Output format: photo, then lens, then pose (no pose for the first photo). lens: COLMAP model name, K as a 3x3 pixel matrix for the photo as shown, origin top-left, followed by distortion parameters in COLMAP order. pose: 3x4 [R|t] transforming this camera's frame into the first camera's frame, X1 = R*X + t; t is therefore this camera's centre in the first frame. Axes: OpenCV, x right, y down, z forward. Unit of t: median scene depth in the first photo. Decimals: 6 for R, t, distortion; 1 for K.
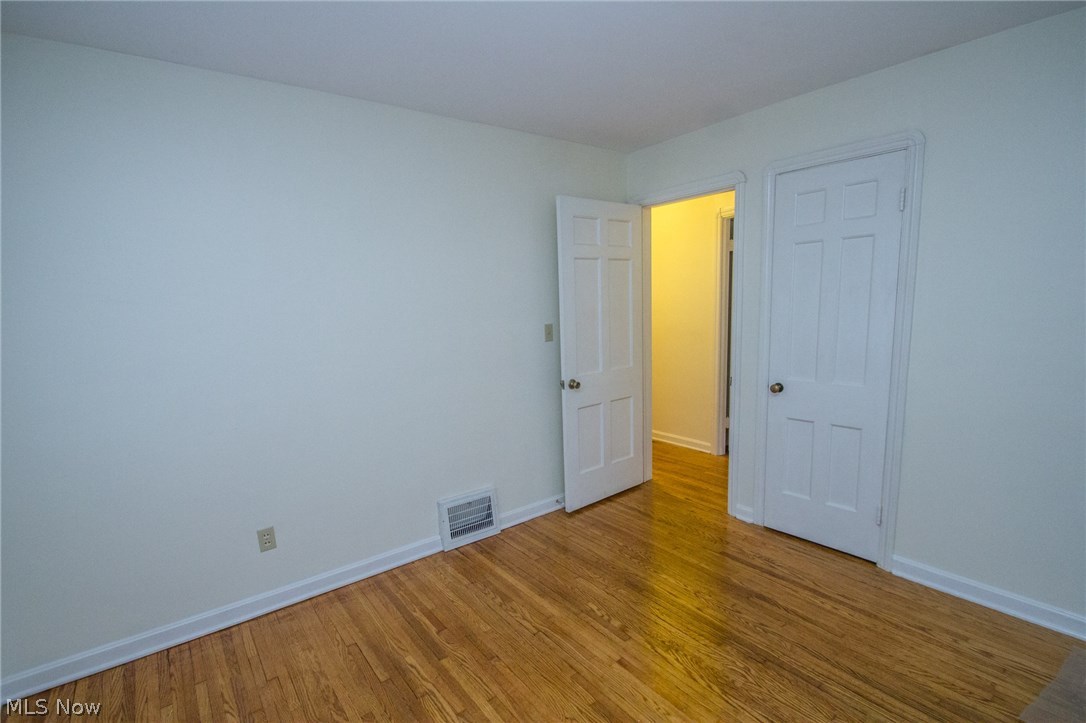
lens RADIAL K [[505.0, 0, 548.2], [0, 505.0, 381.0], [0, 0, 1]] dist [0.013772, -0.015206]
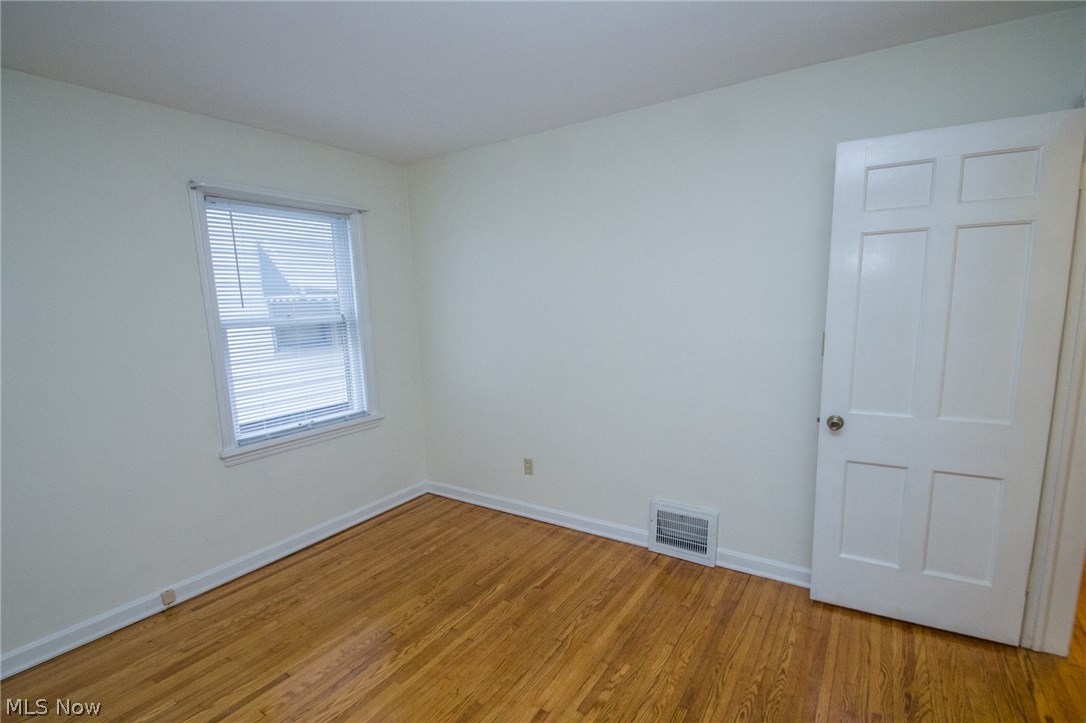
lens RADIAL K [[505.0, 0, 548.2], [0, 505.0, 381.0], [0, 0, 1]] dist [0.013772, -0.015206]
pose [[0.332243, 0.175058, -0.926806, 0.667729], [-0.128735, 0.981846, 0.139305, -0.115385], [0.934367, 0.073029, 0.348748, 0.495701]]
